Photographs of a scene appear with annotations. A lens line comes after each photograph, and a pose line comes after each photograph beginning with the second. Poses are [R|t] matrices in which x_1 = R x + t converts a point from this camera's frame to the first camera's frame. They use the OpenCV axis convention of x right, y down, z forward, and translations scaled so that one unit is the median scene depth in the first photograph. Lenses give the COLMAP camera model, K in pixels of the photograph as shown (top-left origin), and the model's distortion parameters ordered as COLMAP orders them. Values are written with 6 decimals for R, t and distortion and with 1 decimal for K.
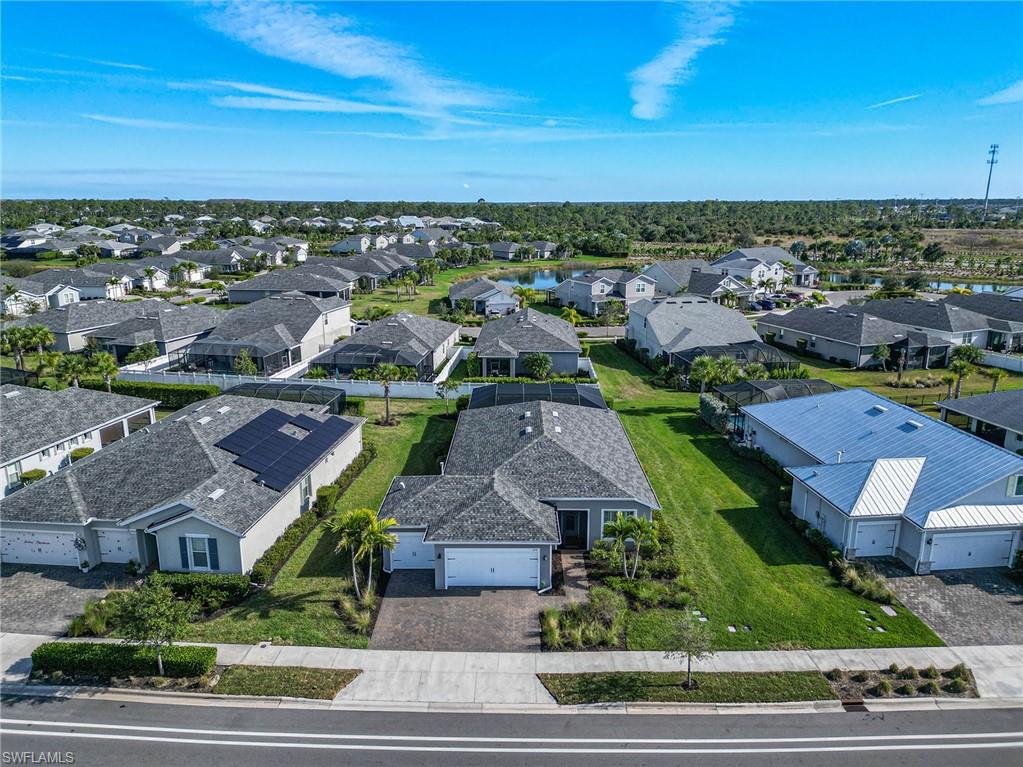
lens RADIAL K [[720.3, 0, 521.7], [0, 720.3, 379.8], [0, 0, 1]] dist [0.050406, -0.043797]
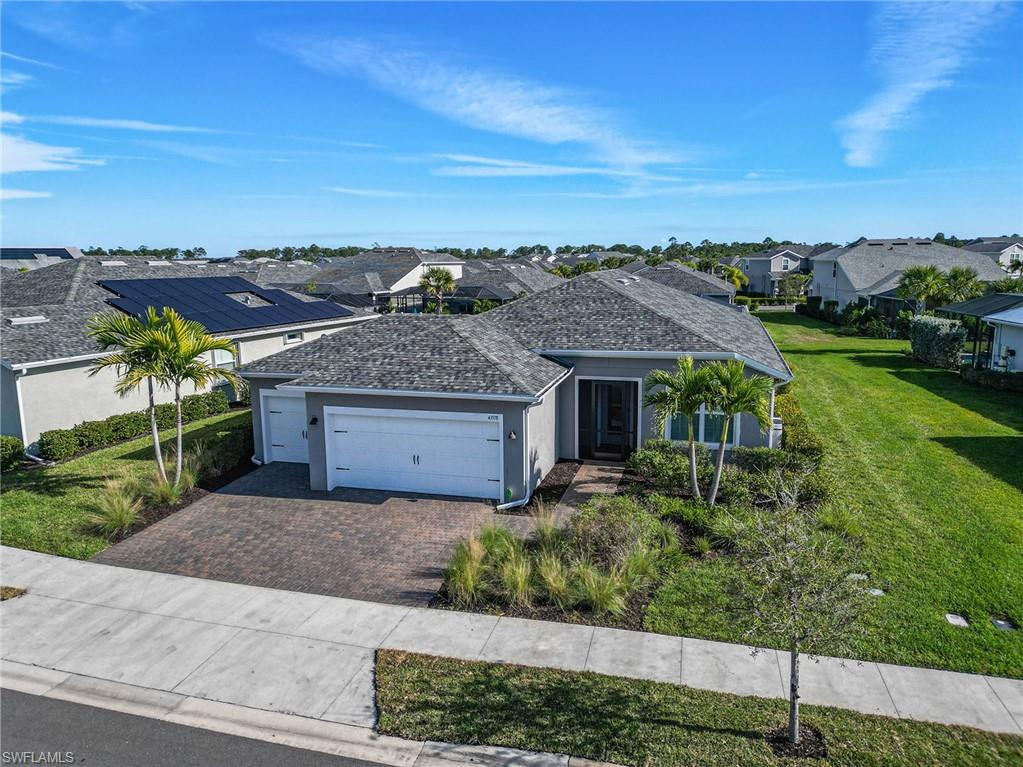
lens RADIAL K [[720.3, 0, 521.7], [0, 720.3, 379.8], [0, 0, 1]] dist [0.050406, -0.043797]
pose [[0.964913, 0.034334, -0.260317, 0.150255], [-0.055598, 0.995650, -0.074766, 0.231187], [0.256618, 0.086615, 0.962624, 0.512762]]
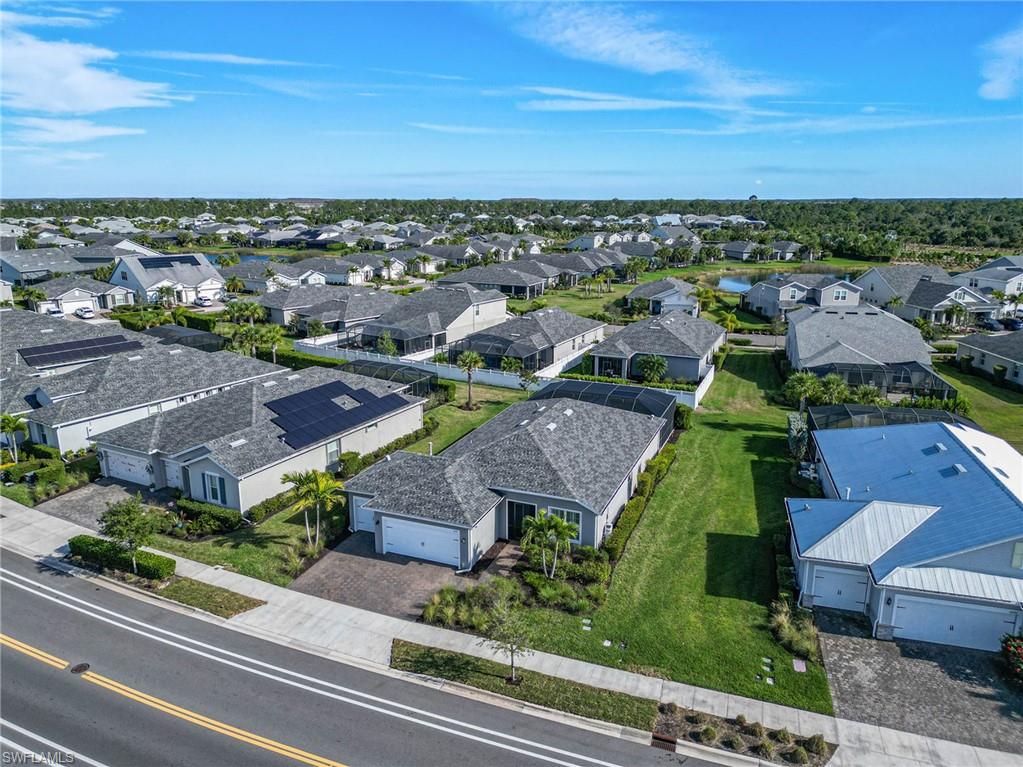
lens RADIAL K [[731.0, 0, 511.5], [0, 731.0, 383.5], [0, 0, 1]] dist [0.060583, -0.057558]
pose [[0.924082, 0.092884, -0.370737, 0.440713], [-0.091531, 0.995575, 0.021285, -0.007814], [0.371073, 0.014265, 0.928494, 0.036323]]
